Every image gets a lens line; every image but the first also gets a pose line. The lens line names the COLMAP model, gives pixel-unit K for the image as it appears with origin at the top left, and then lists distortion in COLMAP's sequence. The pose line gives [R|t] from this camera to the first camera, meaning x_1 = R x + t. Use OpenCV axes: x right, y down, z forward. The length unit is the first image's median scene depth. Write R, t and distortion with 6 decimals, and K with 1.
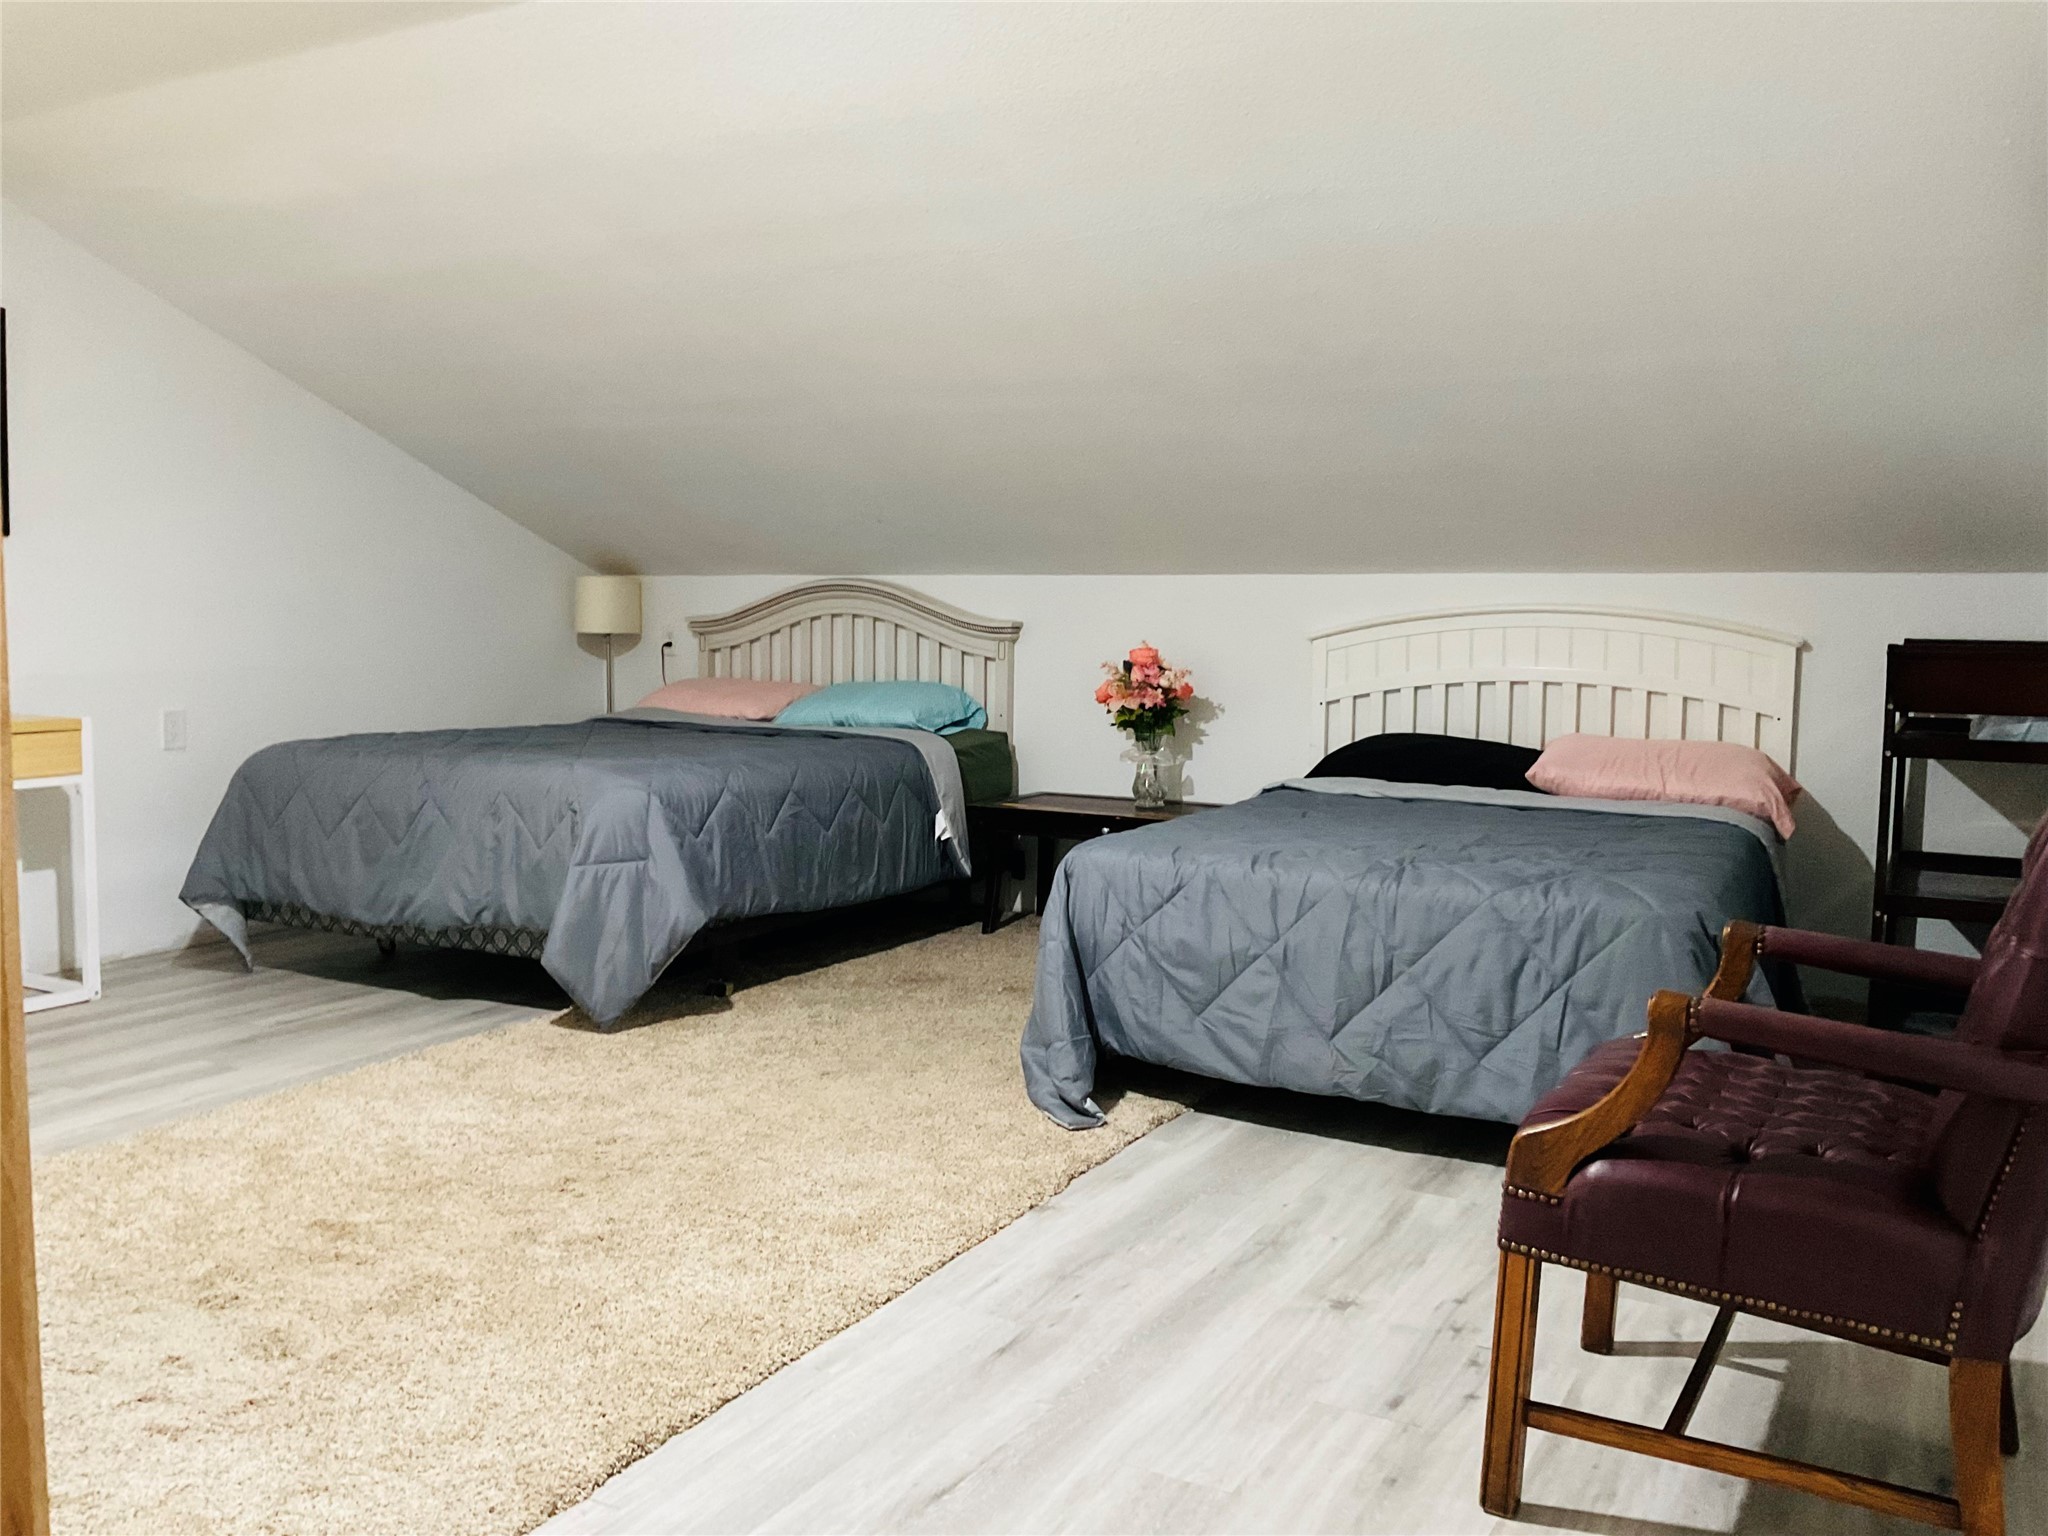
lens RADIAL K [[1703.5, 0, 1027.9], [0, 1703.5, 765.9], [0, 0, 1]] dist [0.025584, -0.019158]
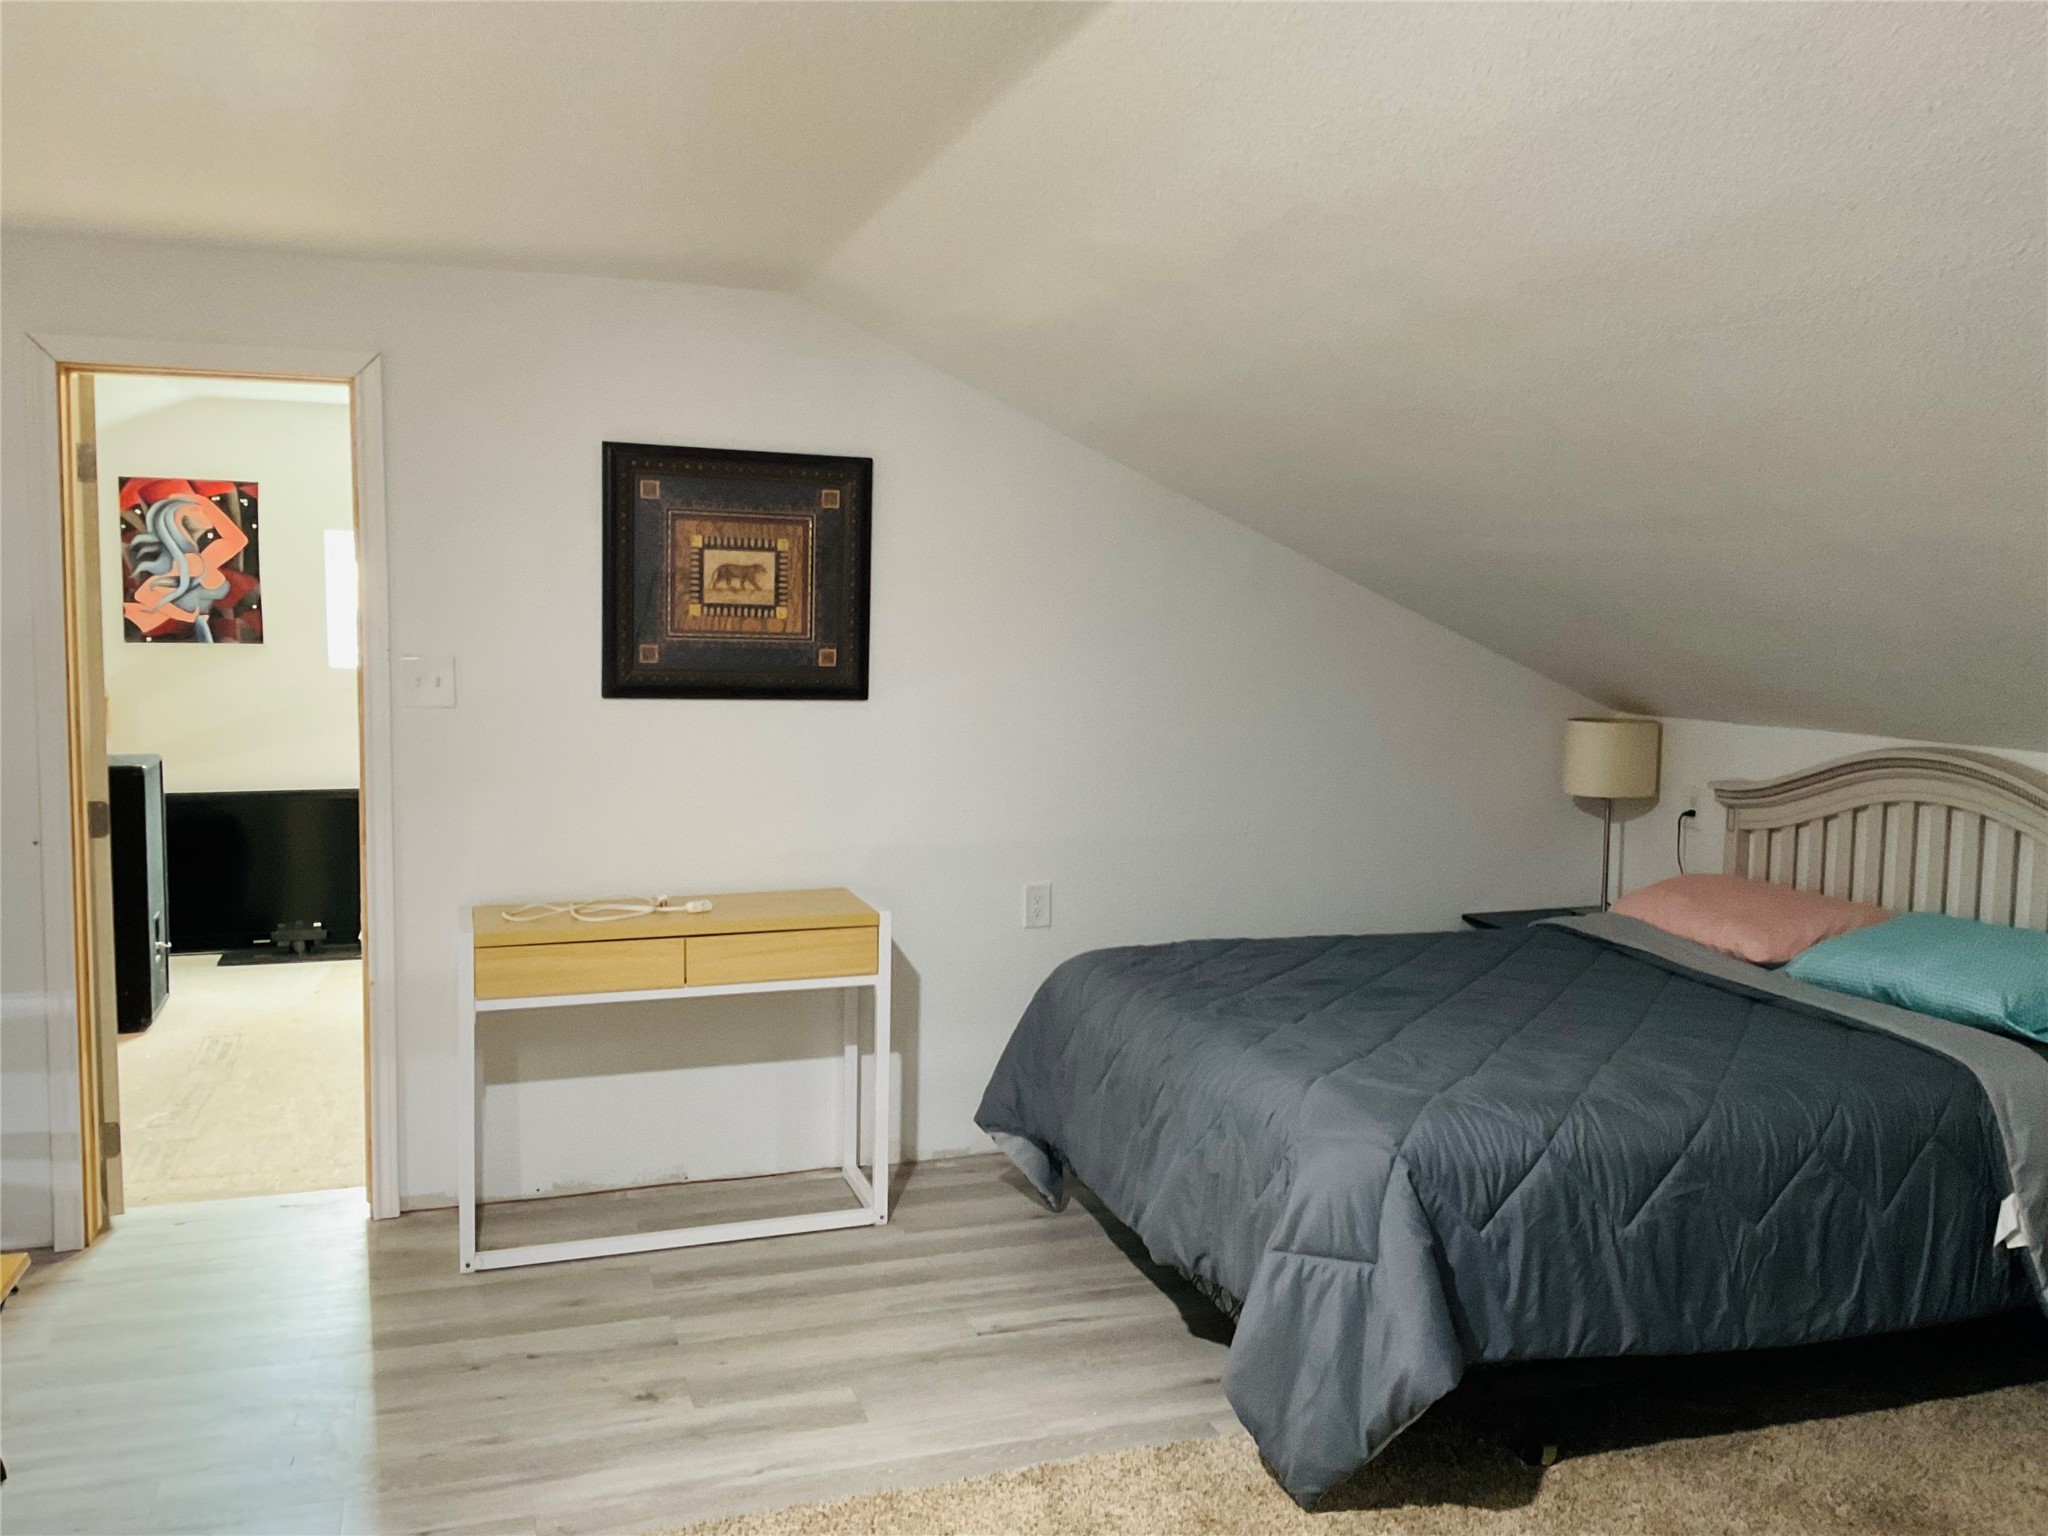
lens RADIAL K [[1703.5, 0, 1021.9], [0, 1703.5, 777.3], [0, 0, 1]] dist [0.025584, -0.019158]
pose [[0.754091, 0.062285, -0.653809, 0.075980], [-0.069405, 0.997476, 0.014973, -0.113632], [0.653092, 0.034087, 0.756511, 0.370728]]
